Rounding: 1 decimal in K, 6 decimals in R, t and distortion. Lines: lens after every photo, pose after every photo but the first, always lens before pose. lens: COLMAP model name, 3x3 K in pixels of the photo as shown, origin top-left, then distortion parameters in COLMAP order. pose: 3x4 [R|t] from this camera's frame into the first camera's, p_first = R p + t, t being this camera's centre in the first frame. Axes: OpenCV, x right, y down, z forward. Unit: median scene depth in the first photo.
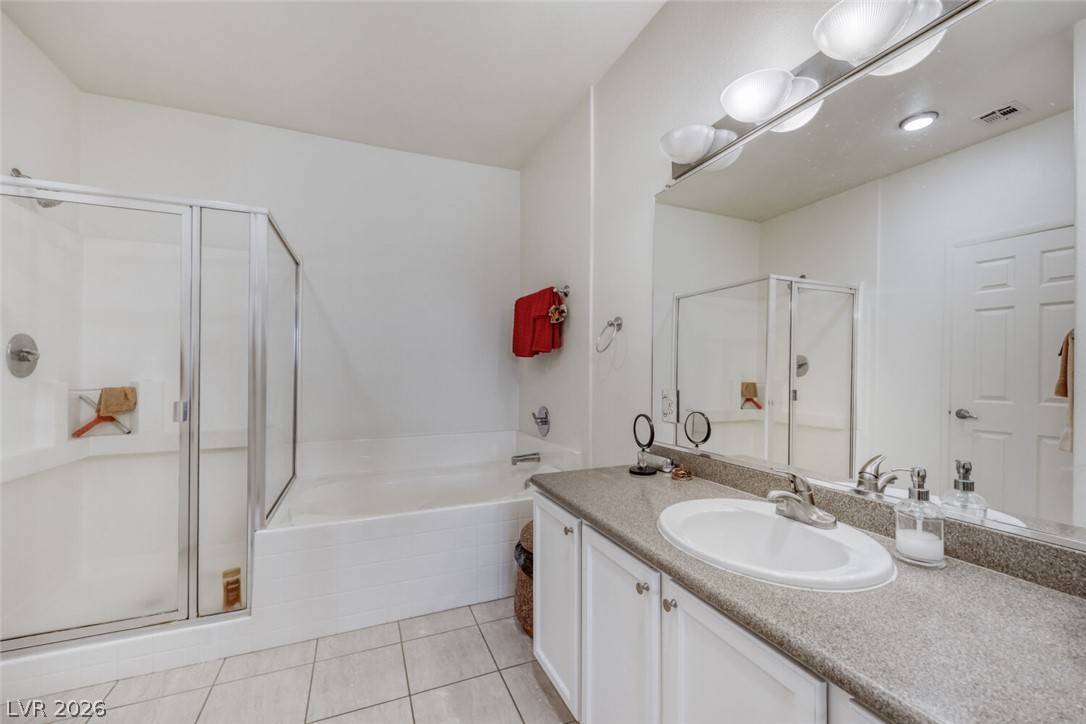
lens RADIAL K [[446.0, 0, 538.8], [0, 446.0, 364.2], [0, 0, 1]] dist [-0.001252, -0.000132]
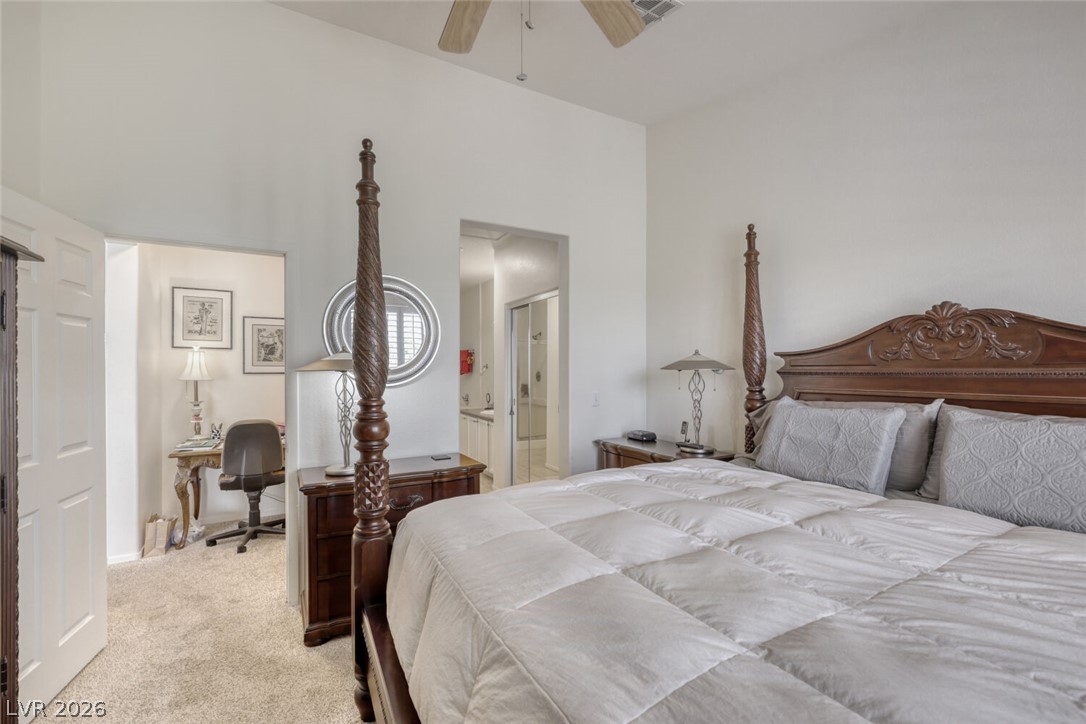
lens RADIAL K [[446.0, 0, 538.8], [0, 446.0, 364.2], [0, 0, 1]] dist [-0.001252, -0.000132]
pose [[0.994655, -0.004972, 0.103132, 0.178725], [0.005077, 0.999987, -0.000757, -0.083876], [-0.103127, 0.001276, 0.994667, -1.821485]]
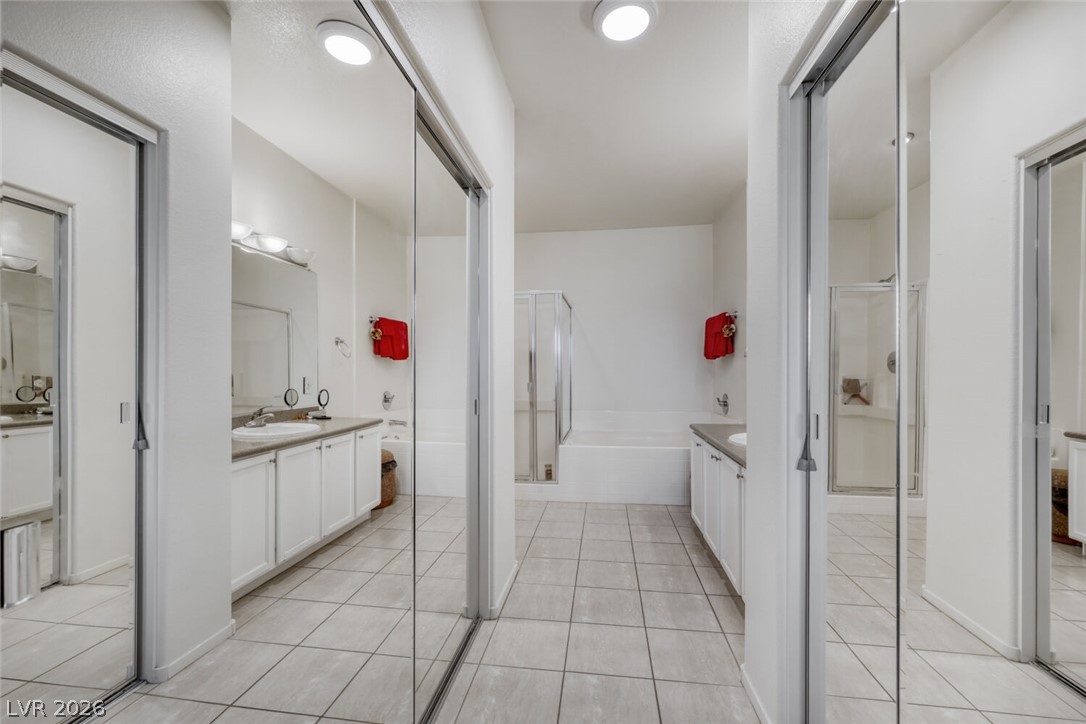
lens RADIAL K [[446.0, 0, 538.8], [0, 446.0, 364.2], [0, 0, 1]] dist [-0.001252, -0.000132]
pose [[0.862913, -0.009852, -0.505256, 0.248540], [0.009833, 0.999948, -0.002704, -0.002448], [0.505256, -0.002635, 0.862965, -0.615923]]
